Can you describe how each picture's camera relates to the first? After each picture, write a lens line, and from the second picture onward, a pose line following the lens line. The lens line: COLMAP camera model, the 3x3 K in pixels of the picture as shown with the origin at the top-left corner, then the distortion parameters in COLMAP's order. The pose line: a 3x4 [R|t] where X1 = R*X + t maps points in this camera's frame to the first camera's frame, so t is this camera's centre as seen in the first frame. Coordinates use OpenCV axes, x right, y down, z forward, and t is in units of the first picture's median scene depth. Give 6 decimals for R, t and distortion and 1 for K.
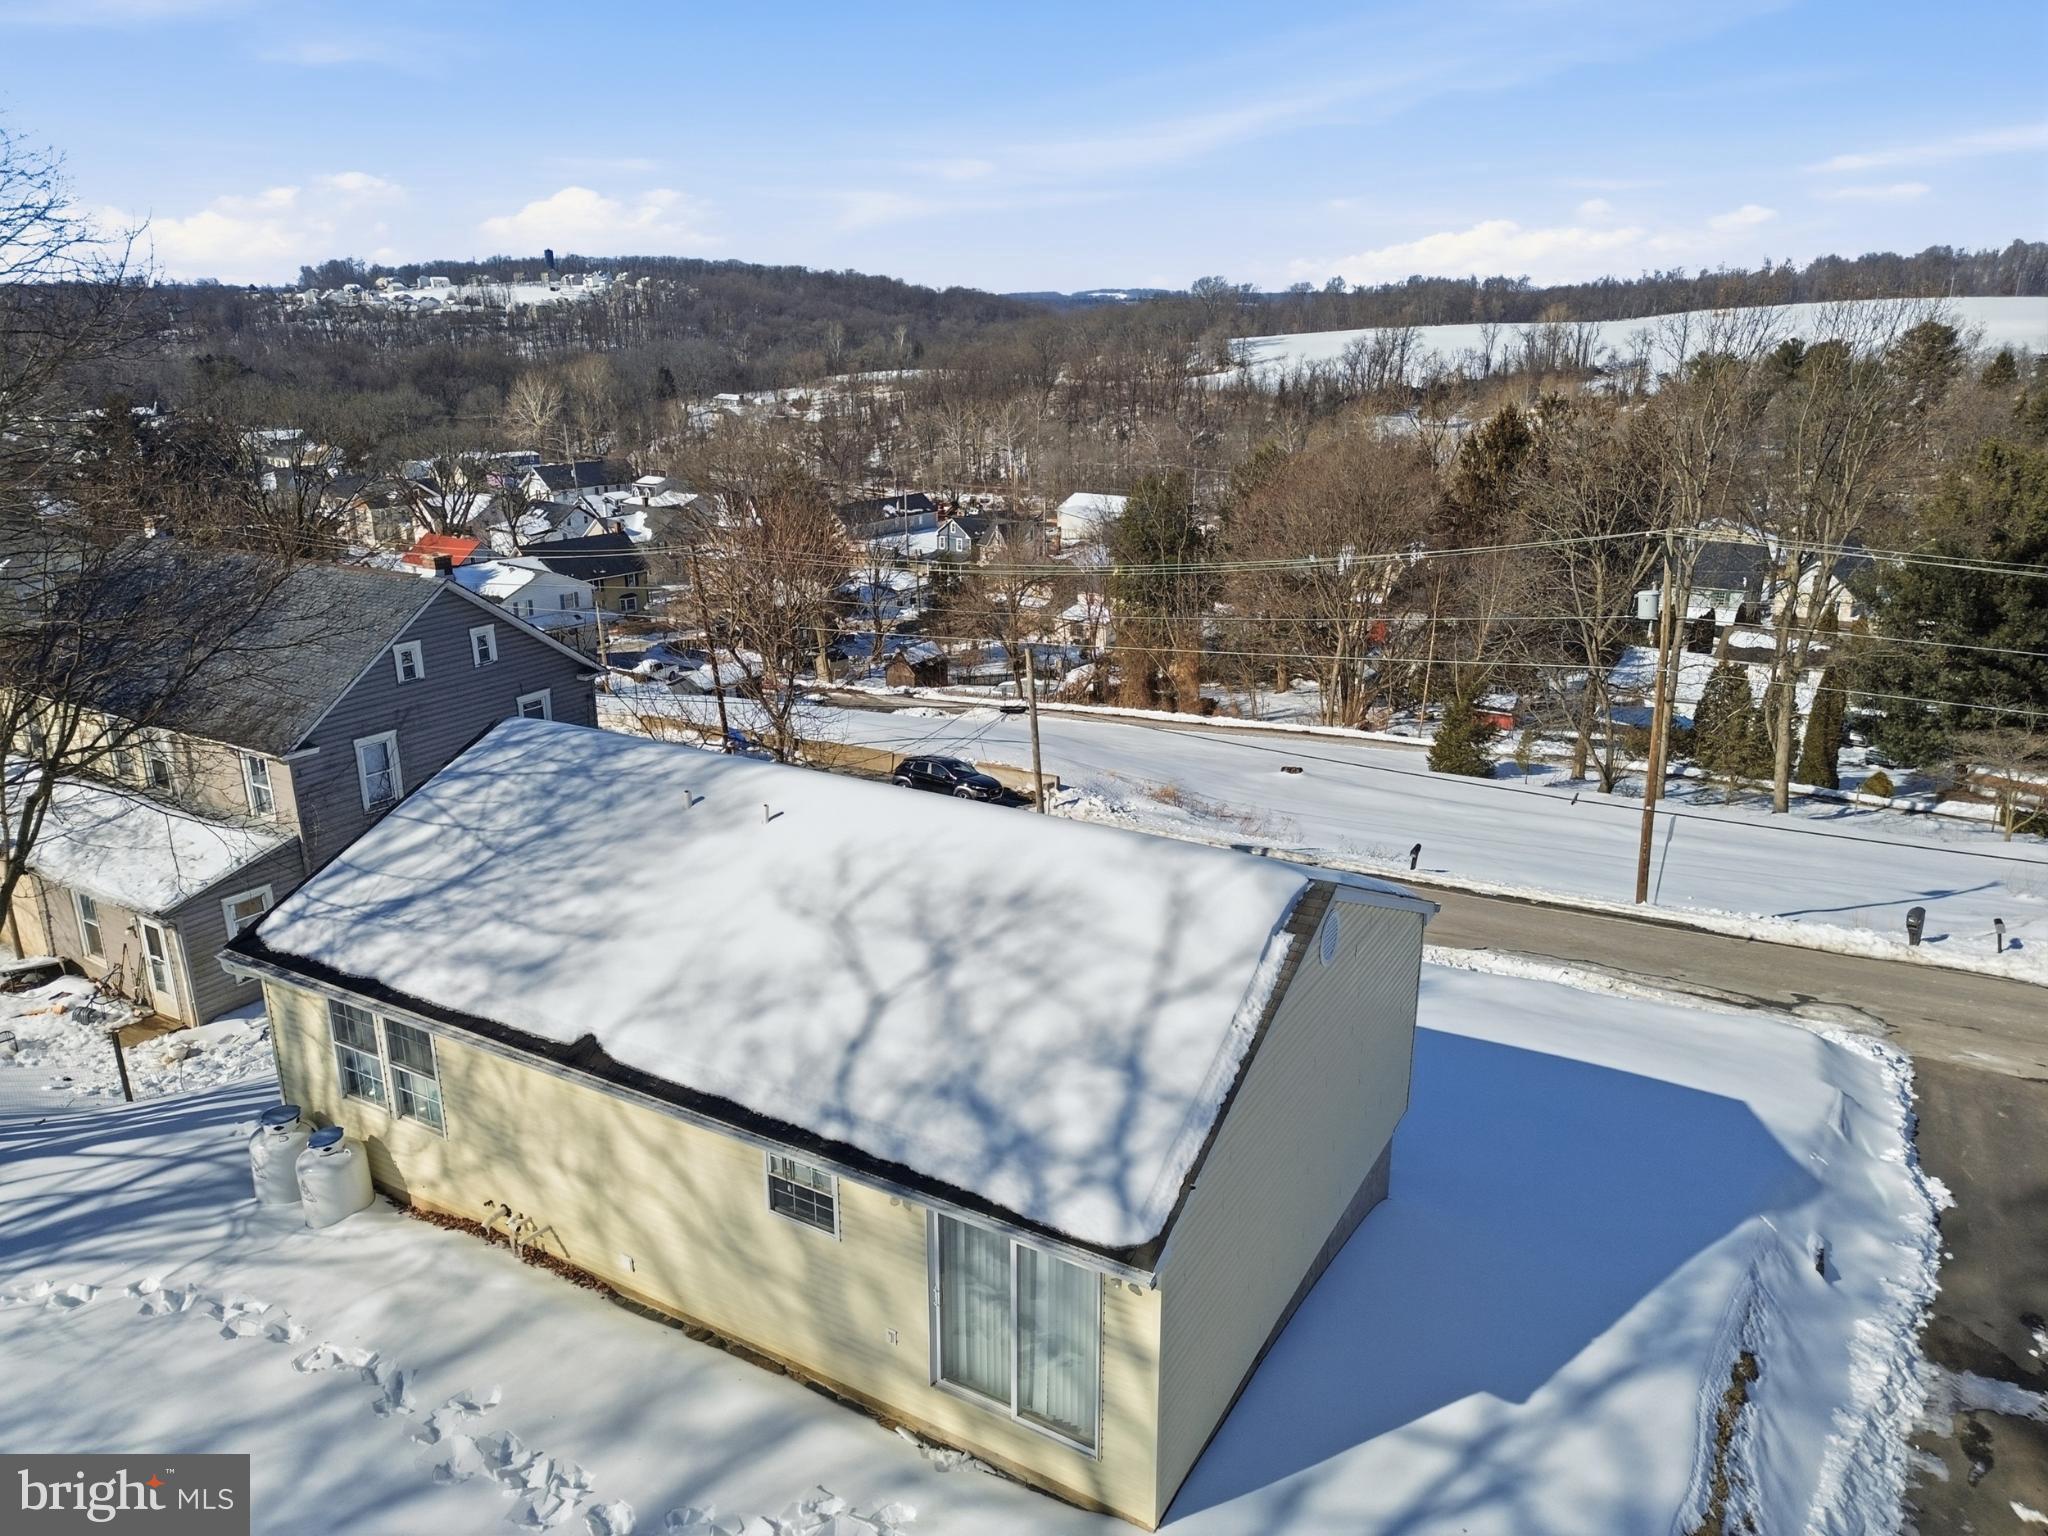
lens RADIAL K [[1415.9, 0, 1017.5], [0, 1415.9, 746.2], [0, 0, 1]] dist [0.002393, -0.002265]
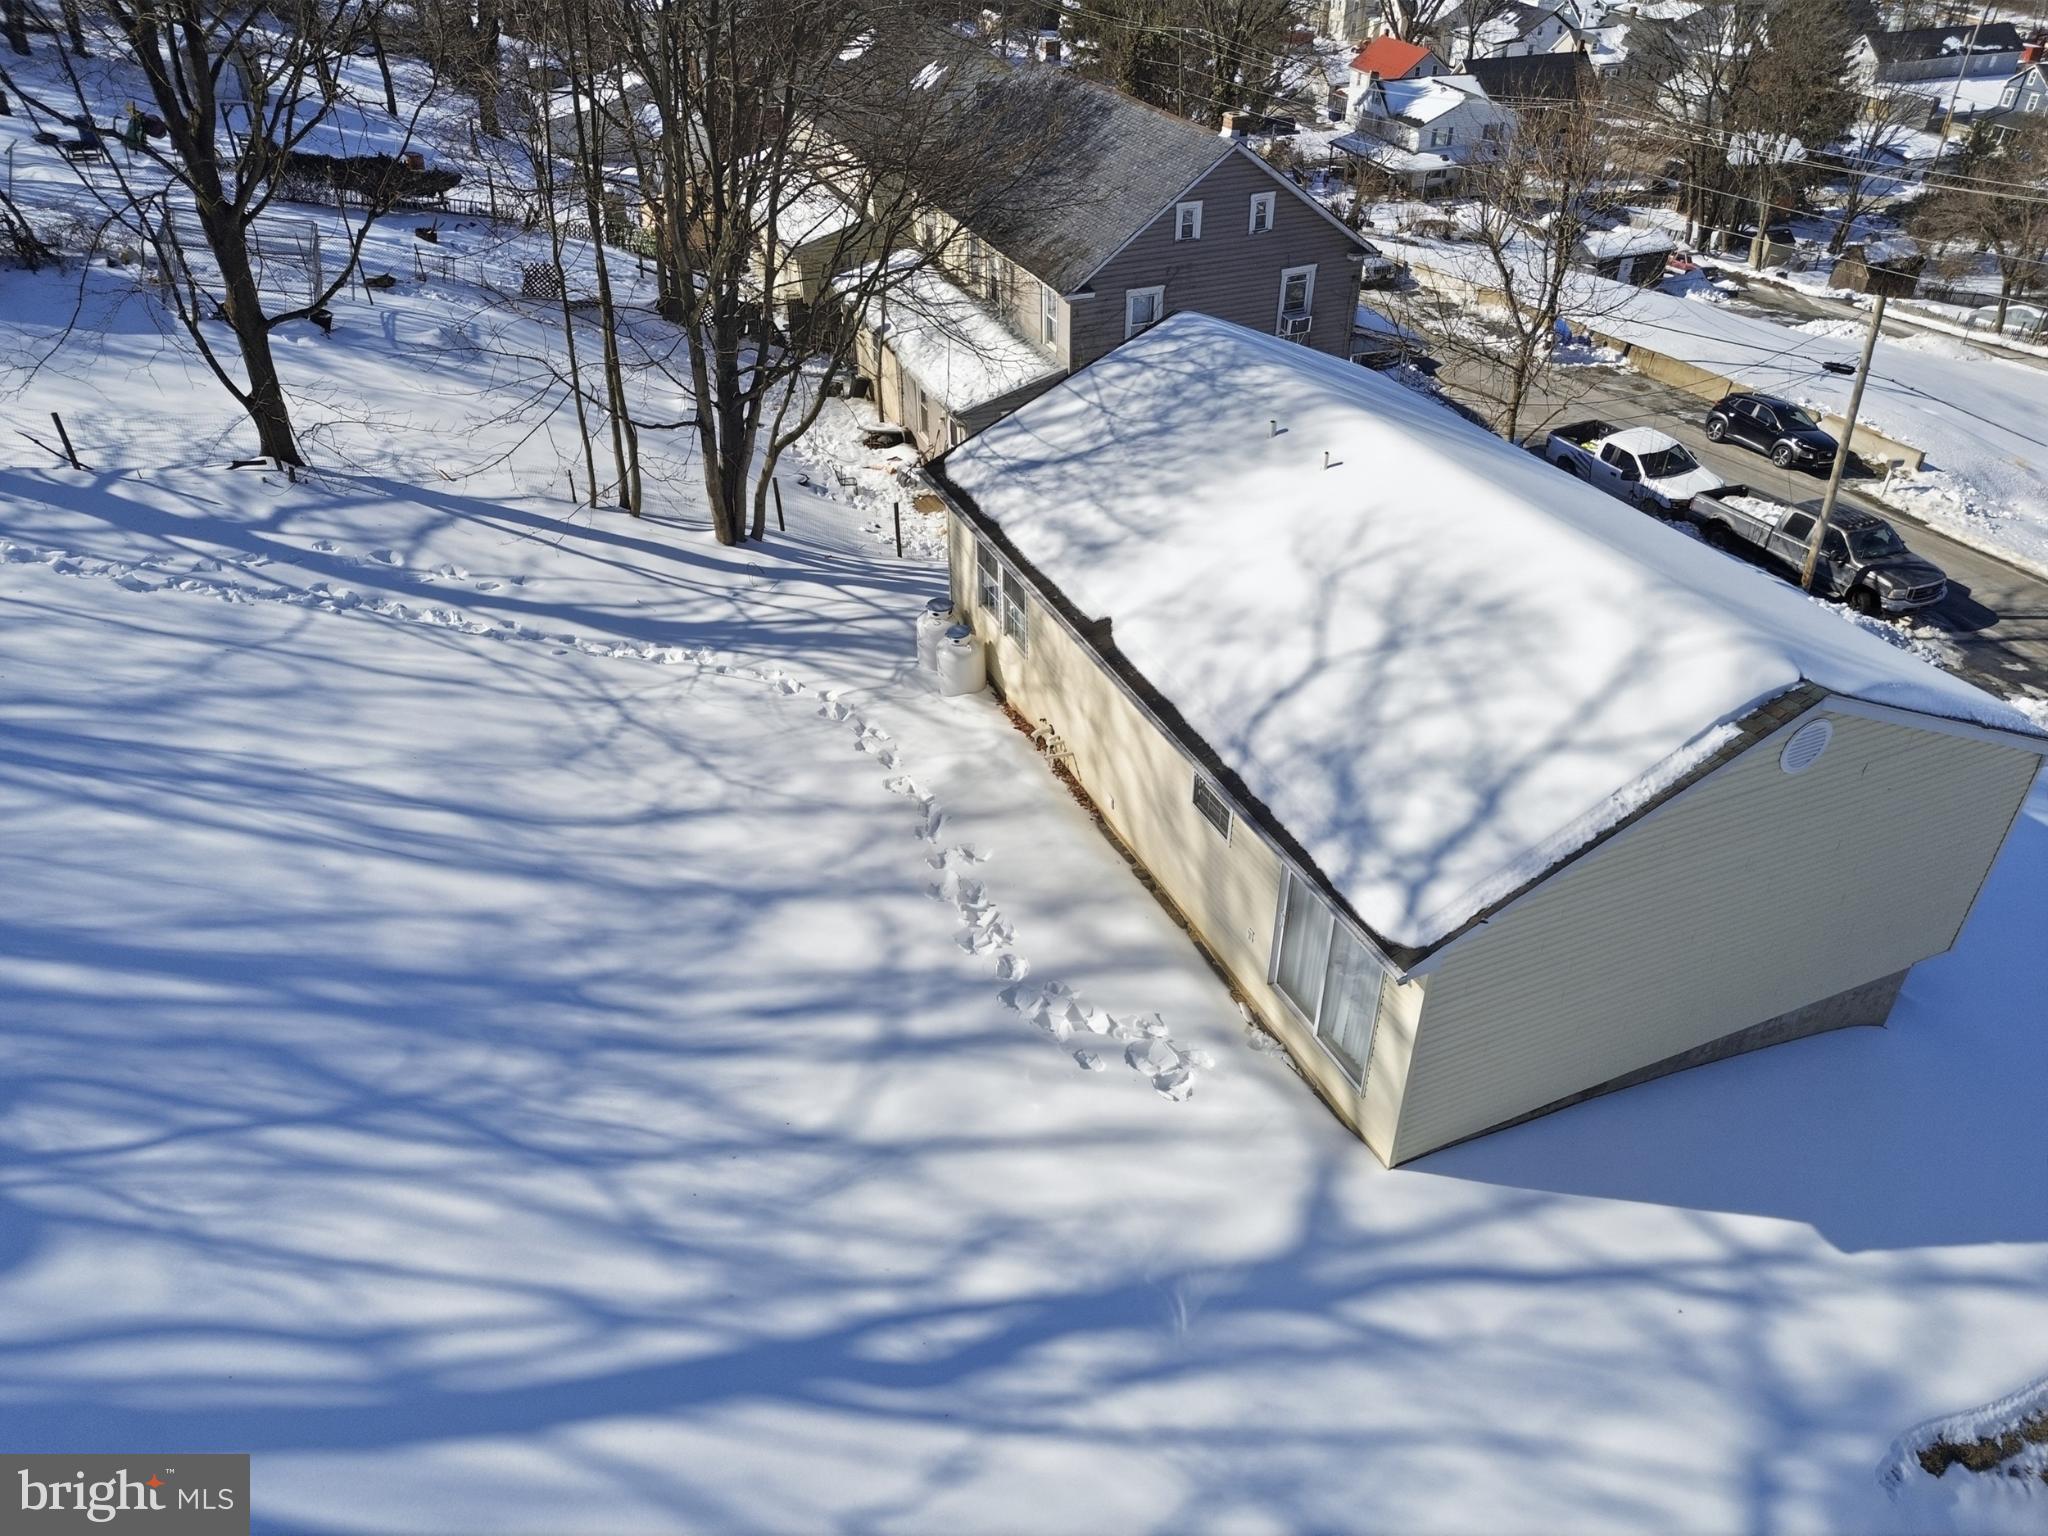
lens RADIAL K [[1415.9, 0, 1031.3], [0, 1415.9, 785.9], [0, 0, 1]] dist [0.002393, -0.002265]
pose [[0.797225, 0.344664, -0.495619, 0.261263], [-0.155971, 0.910718, 0.382446, -0.103185], [0.583185, -0.227593, 0.779805, -0.007865]]
